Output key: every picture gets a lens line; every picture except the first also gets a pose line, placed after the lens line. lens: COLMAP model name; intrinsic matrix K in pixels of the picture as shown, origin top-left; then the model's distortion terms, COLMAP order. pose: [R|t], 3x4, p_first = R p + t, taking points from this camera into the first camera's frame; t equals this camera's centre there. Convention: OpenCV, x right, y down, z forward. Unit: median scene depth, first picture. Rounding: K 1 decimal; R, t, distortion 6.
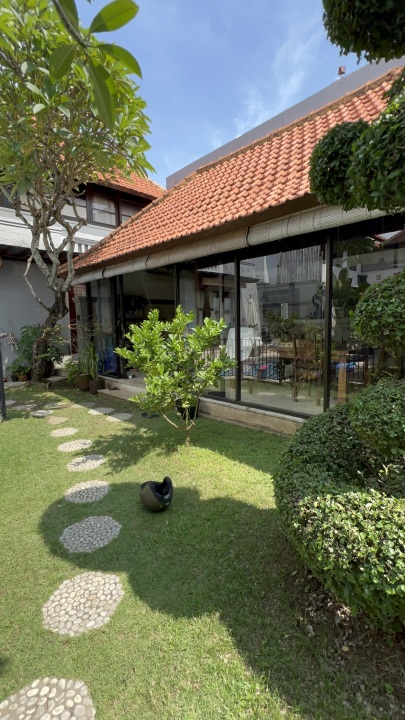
lens RADIAL K [[331.0, 0, 201.1], [0, 331.0, 357.6], [0, 0, 1]] dist [-0.002332, 0.000847]
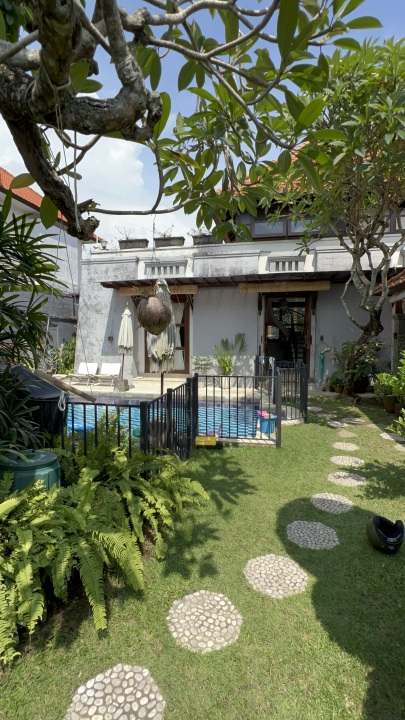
lens RADIAL K [[331.0, 0, 201.1], [0, 331.0, 357.6], [0, 0, 1]] dist [-0.002332, 0.000847]
pose [[0.565665, 0.065182, -0.822055, 0.223884], [-0.097502, 0.995165, 0.011816, -0.030592], [0.818851, 0.073468, 0.569285, 0.003211]]
